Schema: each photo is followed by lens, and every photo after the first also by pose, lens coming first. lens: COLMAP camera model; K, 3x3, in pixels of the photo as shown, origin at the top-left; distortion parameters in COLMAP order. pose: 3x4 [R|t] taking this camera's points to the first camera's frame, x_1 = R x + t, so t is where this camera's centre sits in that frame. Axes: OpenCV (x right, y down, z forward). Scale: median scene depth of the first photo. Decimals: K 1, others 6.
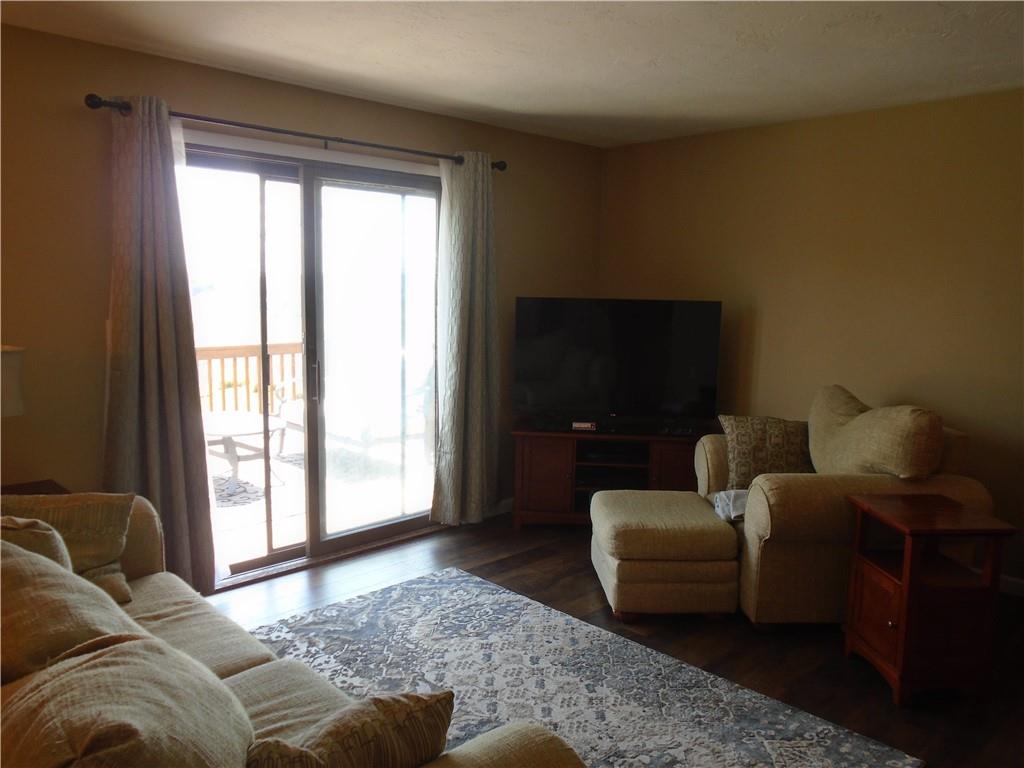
lens RADIAL K [[781.6, 0, 506.6], [0, 781.6, 386.1], [0, 0, 1]] dist [-0.012515, 0.007961]
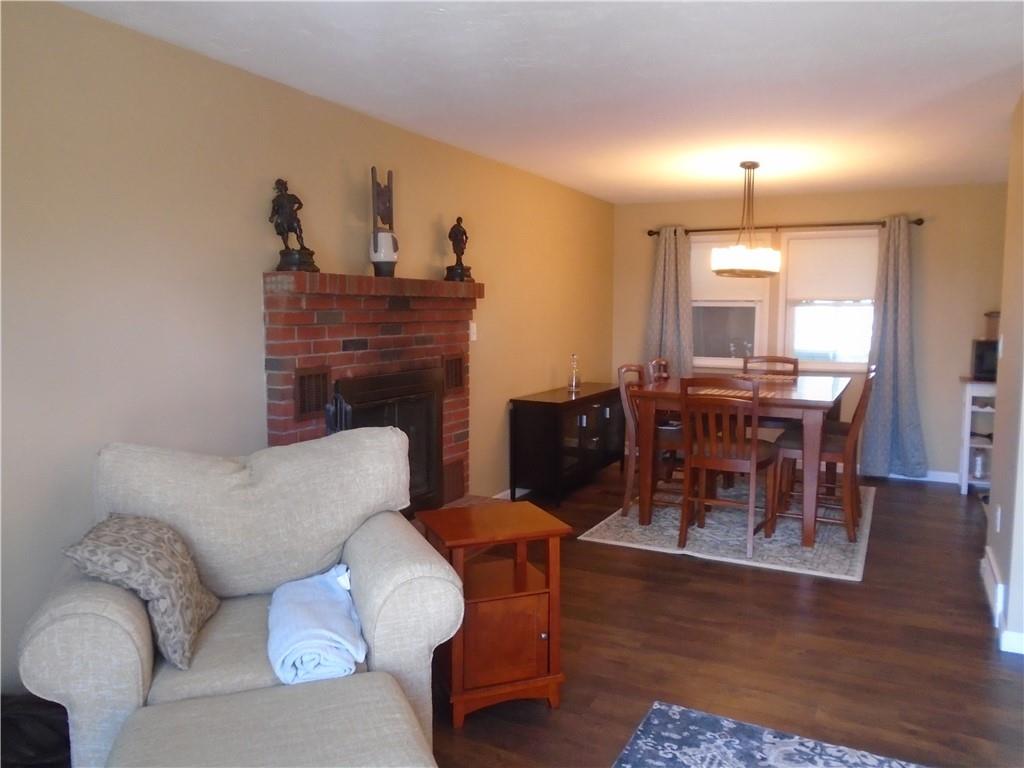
lens RADIAL K [[781.6, 0, 506.6], [0, 781.6, 386.1], [0, 0, 1]] dist [-0.012515, 0.007961]
pose [[-0.309542, -0.111273, 0.944353, -0.309334], [0.115957, 0.981300, 0.153635, -0.126877], [-0.943789, 0.157061, -0.290850, 1.058008]]
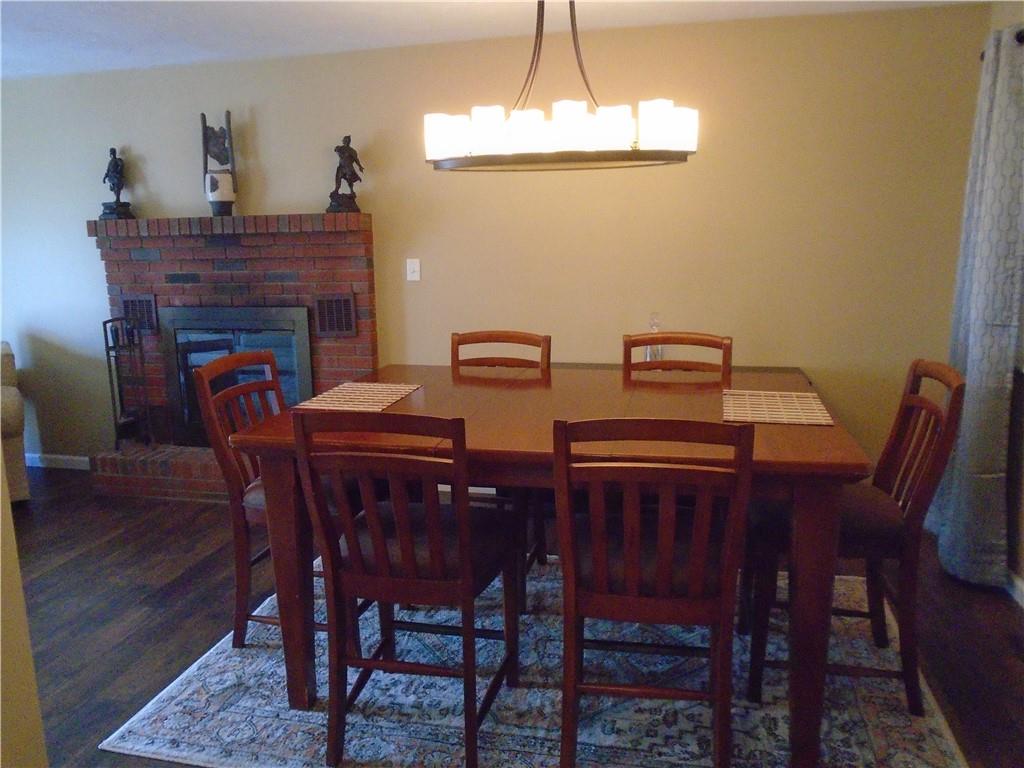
lens RADIAL K [[781.6, 0, 506.6], [0, 781.6, 386.1], [0, 0, 1]] dist [-0.012515, 0.007961]
pose [[0.847564, -0.119222, 0.517128, 0.611143], [0.098302, 0.992846, 0.067780, 0.109482], [-0.521509, -0.006613, 0.853220, -0.488064]]
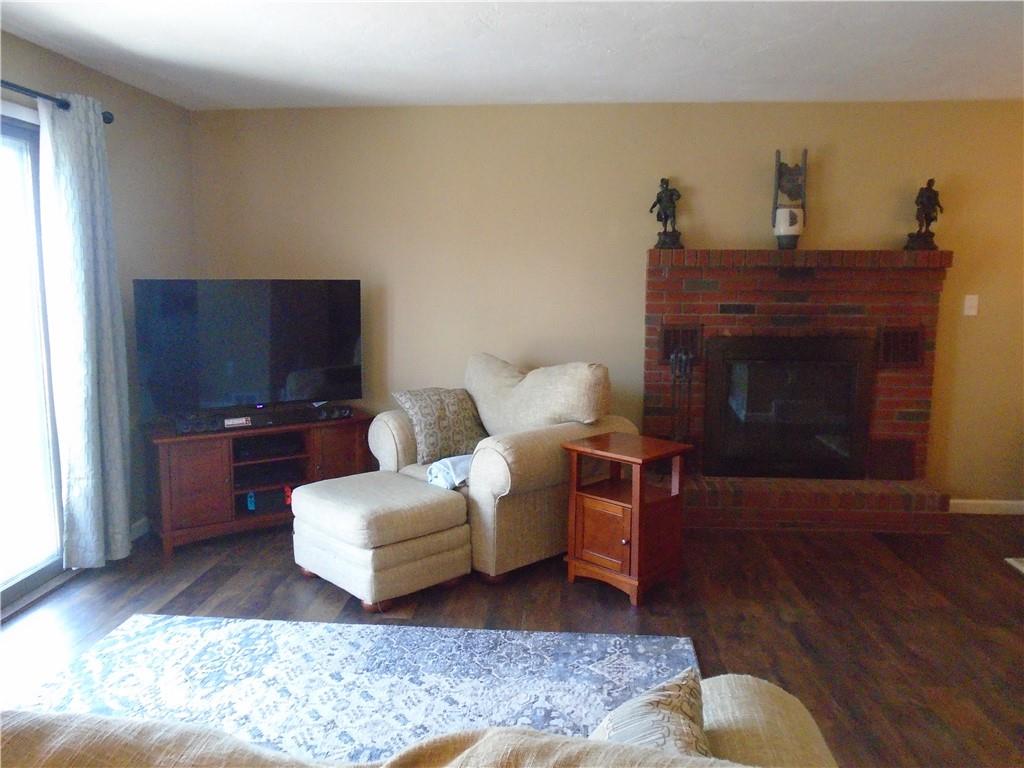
lens RADIAL K [[781.6, 0, 506.6], [0, 781.6, 386.1], [0, 0, 1]] dist [-0.012515, 0.007961]
pose [[0.756022, -0.104676, 0.646122, -0.328903], [0.093470, 0.994278, 0.051711, -0.010277], [-0.647837, 0.021298, 0.761481, 0.161449]]
